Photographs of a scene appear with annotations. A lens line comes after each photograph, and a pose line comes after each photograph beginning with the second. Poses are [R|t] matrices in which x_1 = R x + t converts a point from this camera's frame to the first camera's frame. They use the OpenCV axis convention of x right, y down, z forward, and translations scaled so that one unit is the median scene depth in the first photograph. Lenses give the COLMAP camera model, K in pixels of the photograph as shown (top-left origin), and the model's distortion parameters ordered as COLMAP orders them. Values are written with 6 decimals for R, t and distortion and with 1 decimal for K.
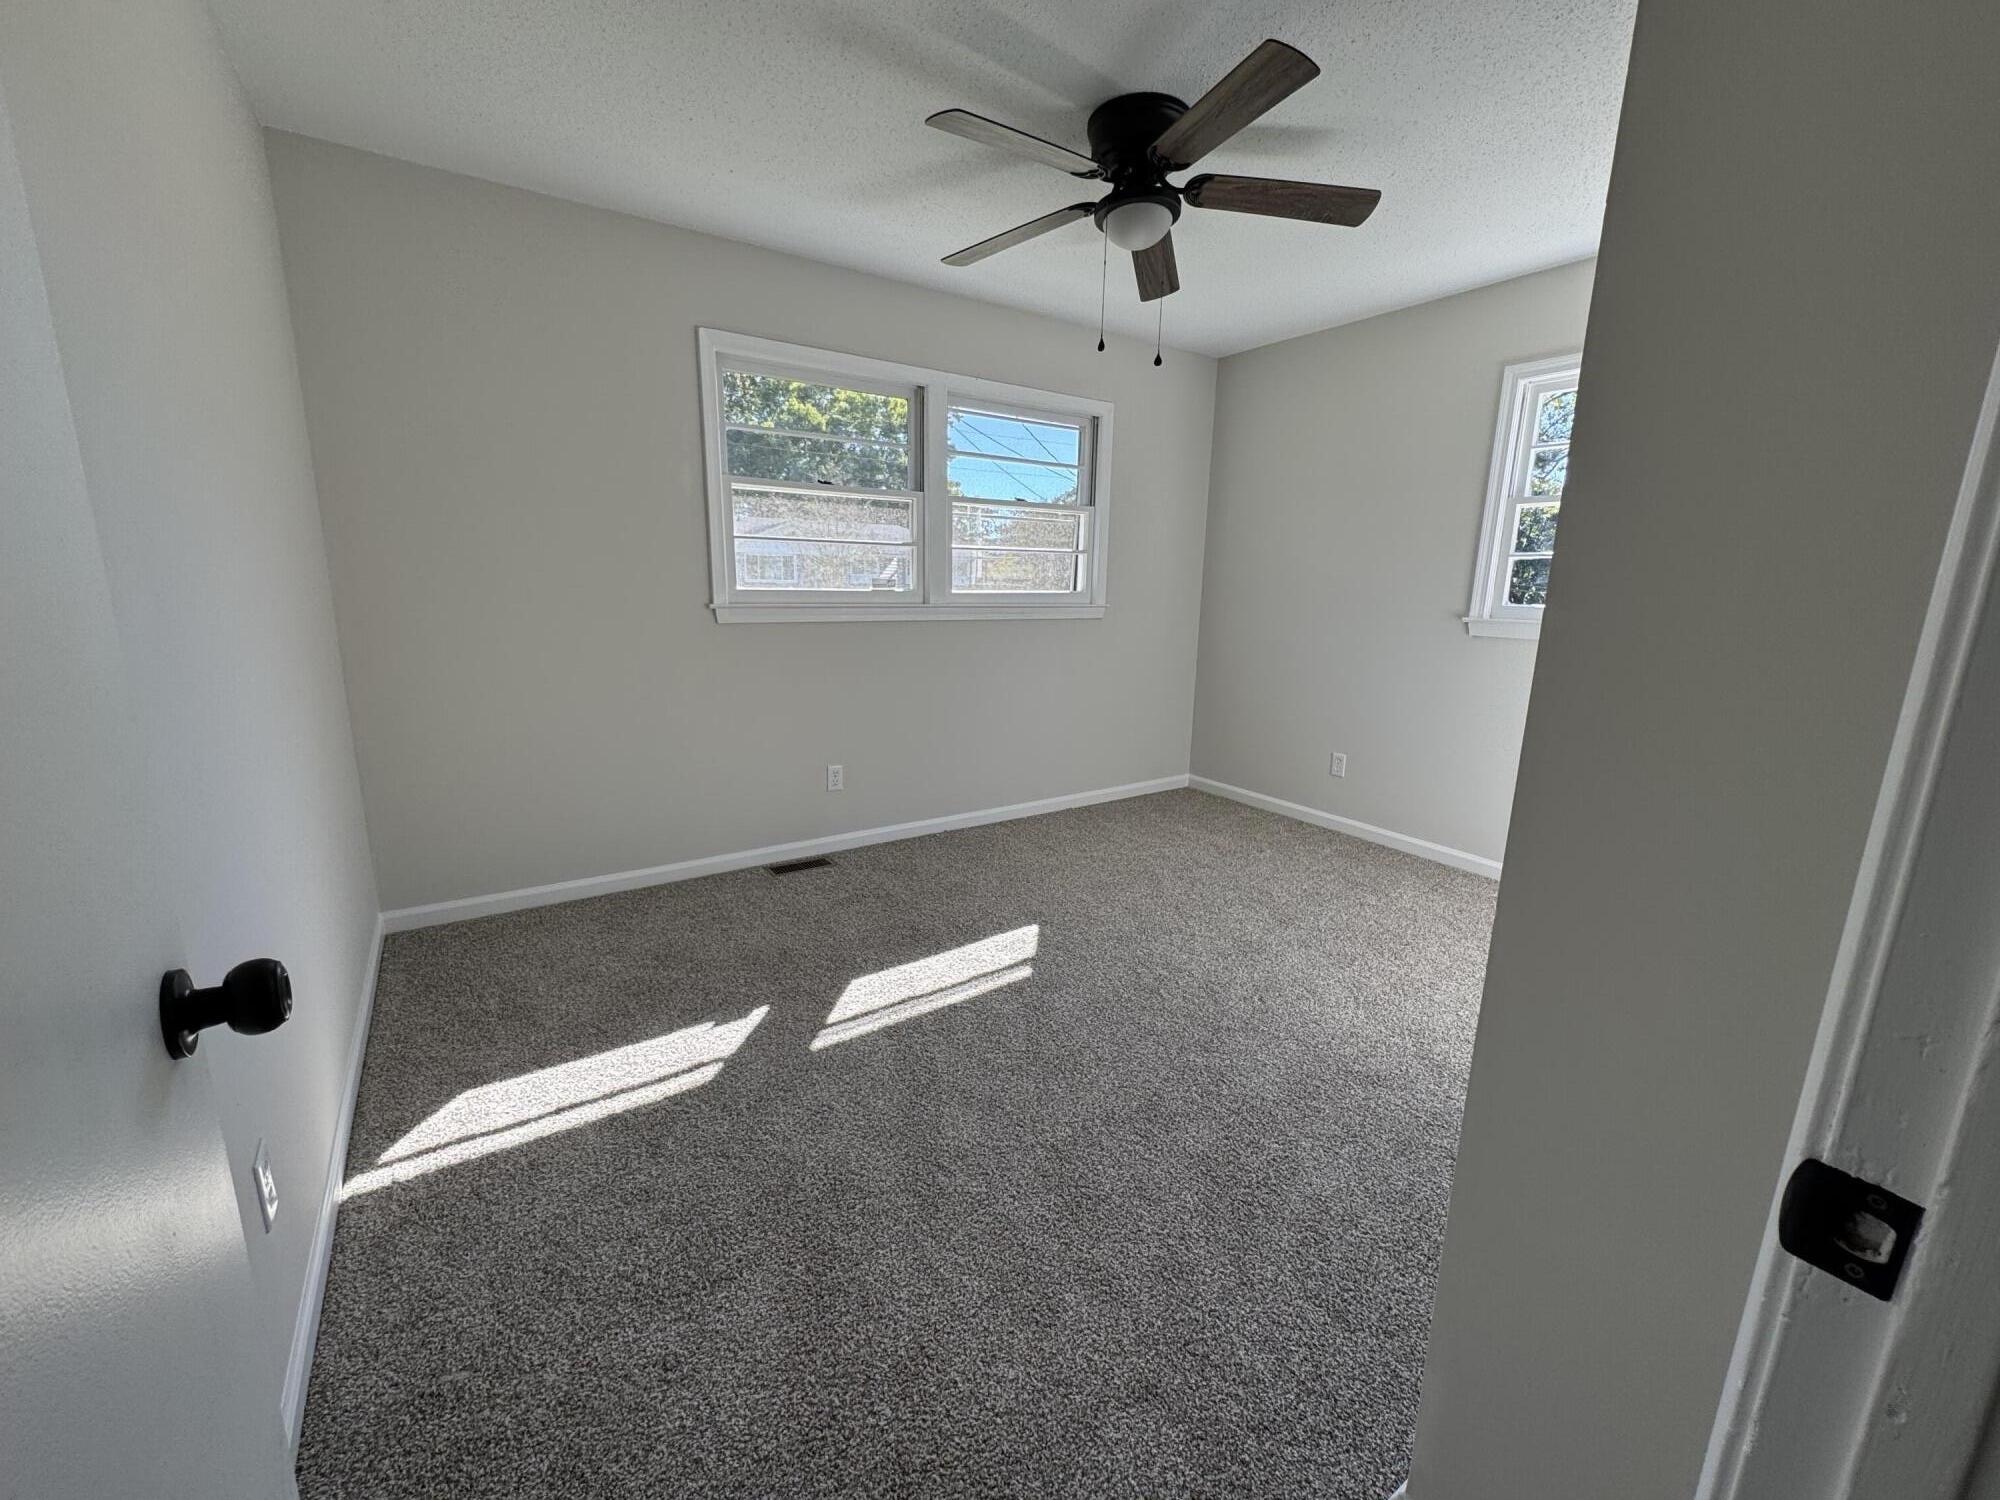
lens RADIAL K [[788.2, 0, 996.3], [0, 788.2, 750.3], [0, 0, 1]] dist [0.000528, 0.000045]
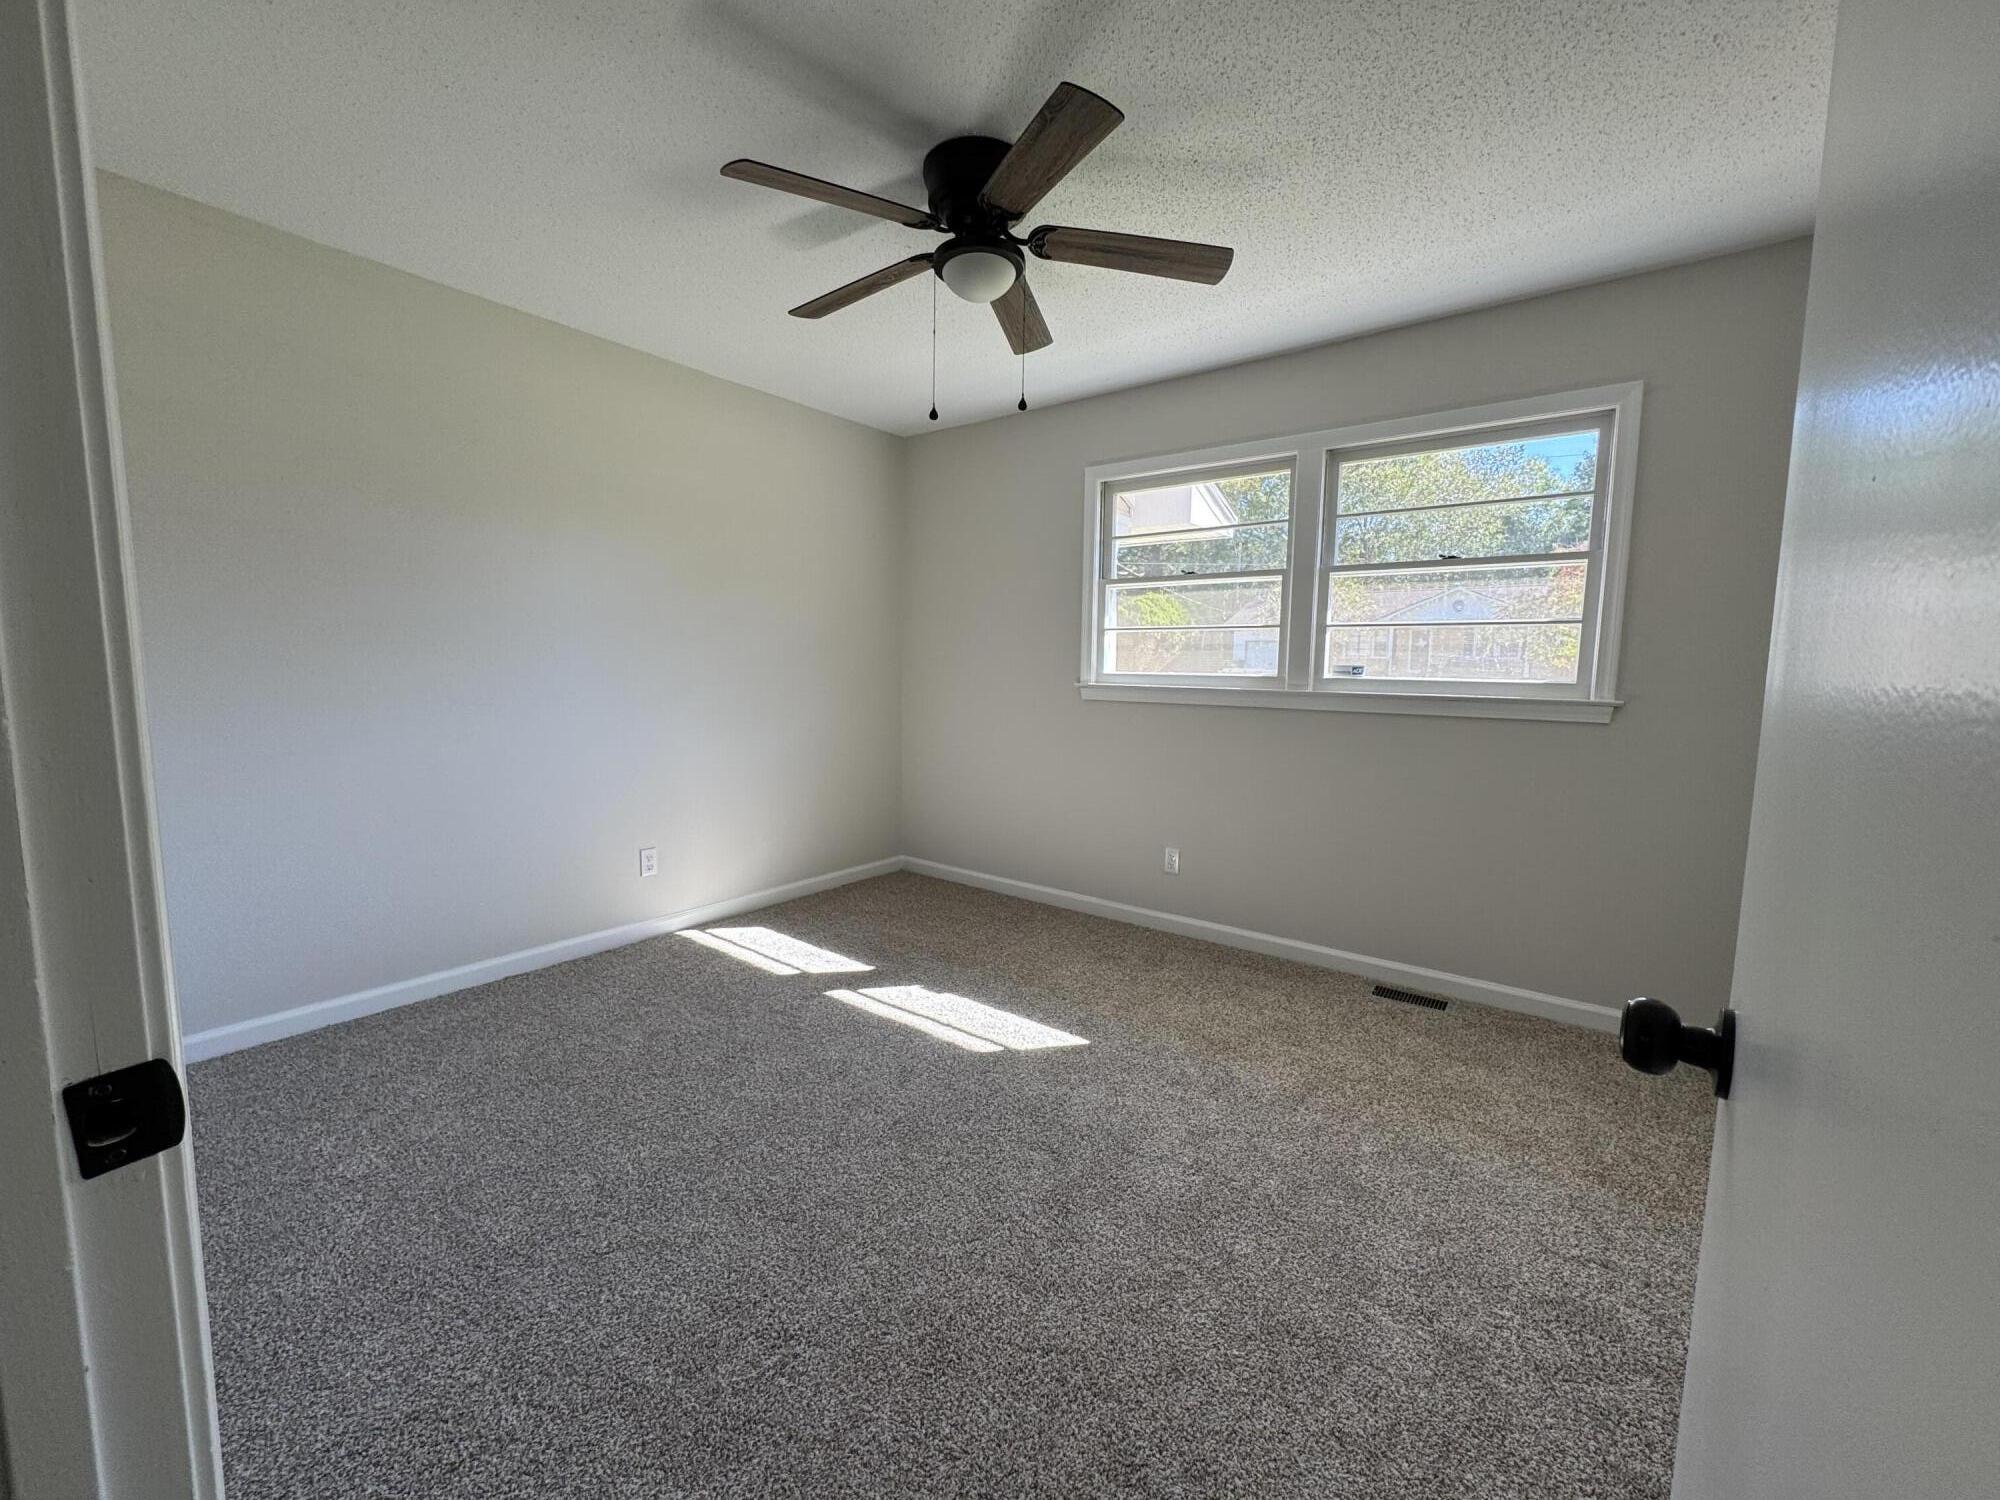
lens RADIAL K [[788.2, 0, 996.3], [0, 788.2, 750.3], [0, 0, 1]] dist [0.000528, 0.000045]
pose [[0.293248, 0.095615, -0.951243, 0.958712], [-0.203107, 0.978504, 0.035741, -0.127177], [0.934213, 0.182723, 0.306364, 0.656388]]
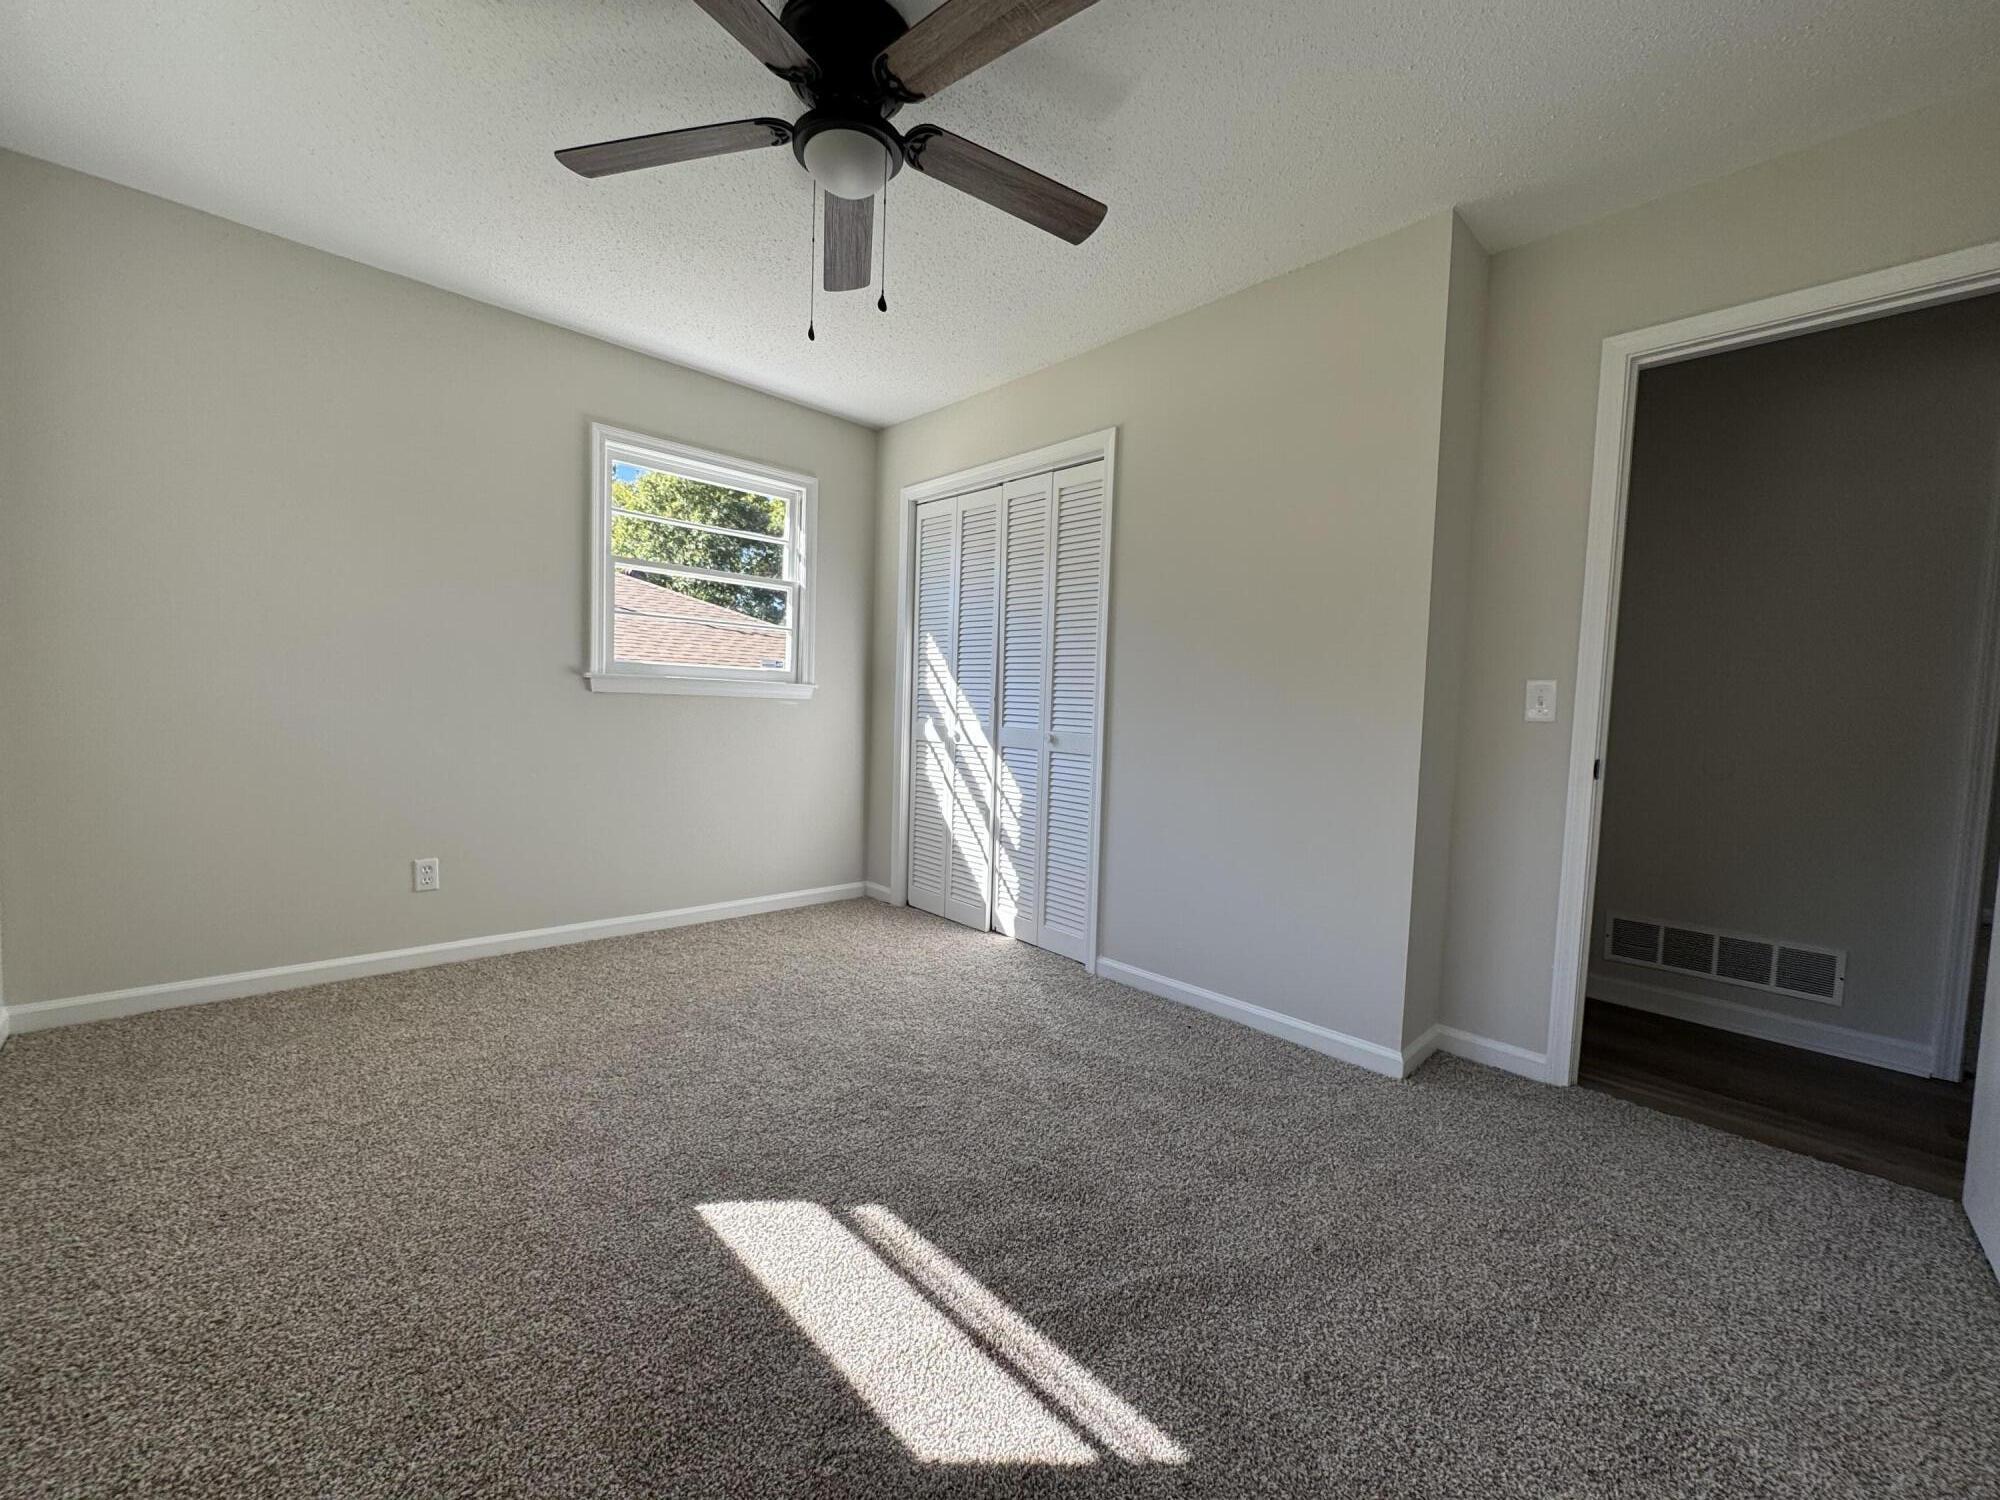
lens RADIAL K [[799.7, 0, 1000.0], [0, 799.7, 750.0], [0, 0, 1]] dist [-0.000842, -0.000085]
pose [[-0.172977, -0.080353, 0.981643, -0.586102], [0.172235, 0.978842, 0.110473, -0.134772], [-0.969749, 0.188182, -0.155478, 0.939554]]
